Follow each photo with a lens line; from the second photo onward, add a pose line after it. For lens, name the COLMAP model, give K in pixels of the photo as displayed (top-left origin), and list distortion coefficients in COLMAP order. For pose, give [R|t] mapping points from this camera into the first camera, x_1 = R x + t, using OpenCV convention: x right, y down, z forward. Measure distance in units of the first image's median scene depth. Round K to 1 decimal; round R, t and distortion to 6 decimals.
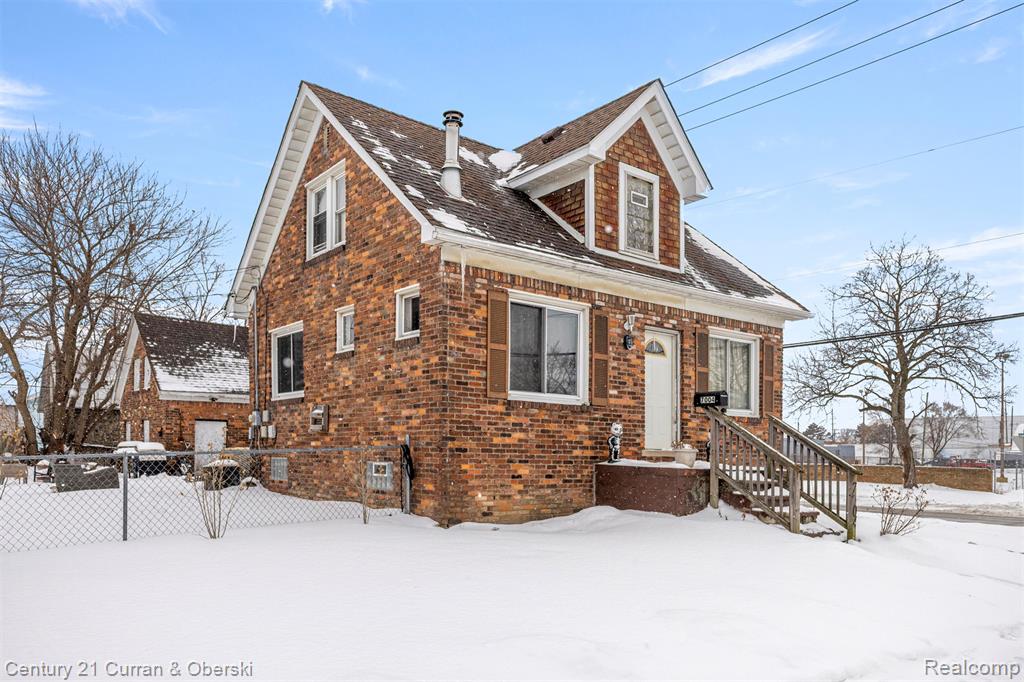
lens RADIAL K [[761.8, 0, 512.6], [0, 761.8, 460.9], [0, 0, 1]] dist [0.007281, -0.001292]
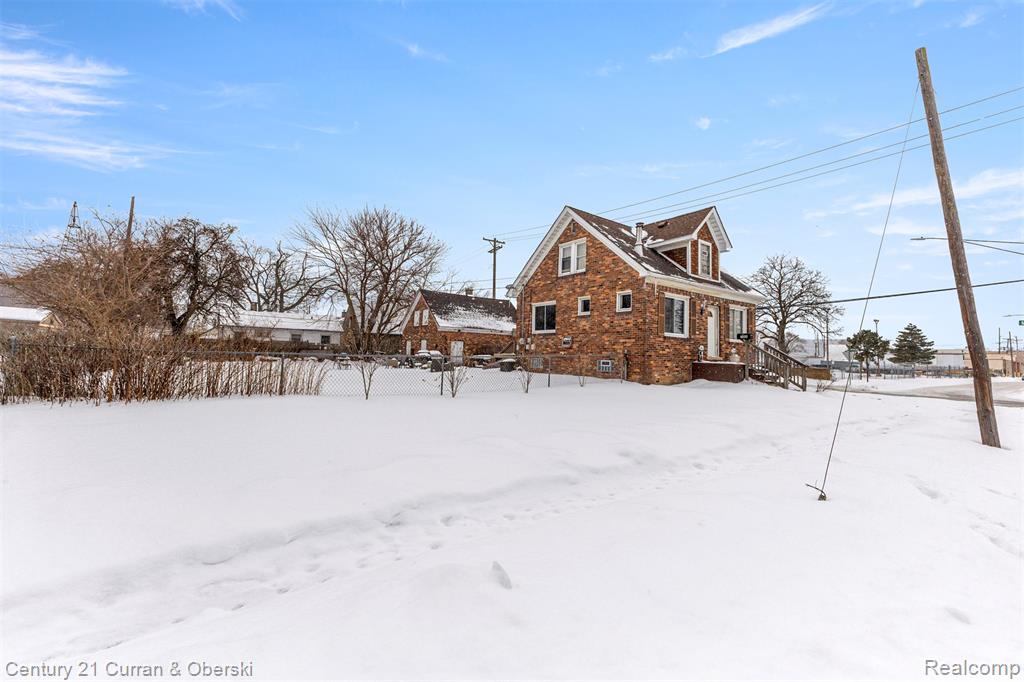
lens RADIAL K [[440.3, 0, 510.5], [0, 440.3, 340.9], [0, 0, 1]] dist [-0.002605, -0.000010]
pose [[0.999400, 0.010503, -0.033004, -0.390790], [-0.012122, 0.998714, -0.049226, 0.011423], [0.032444, 0.049596, 0.998242, -0.391379]]
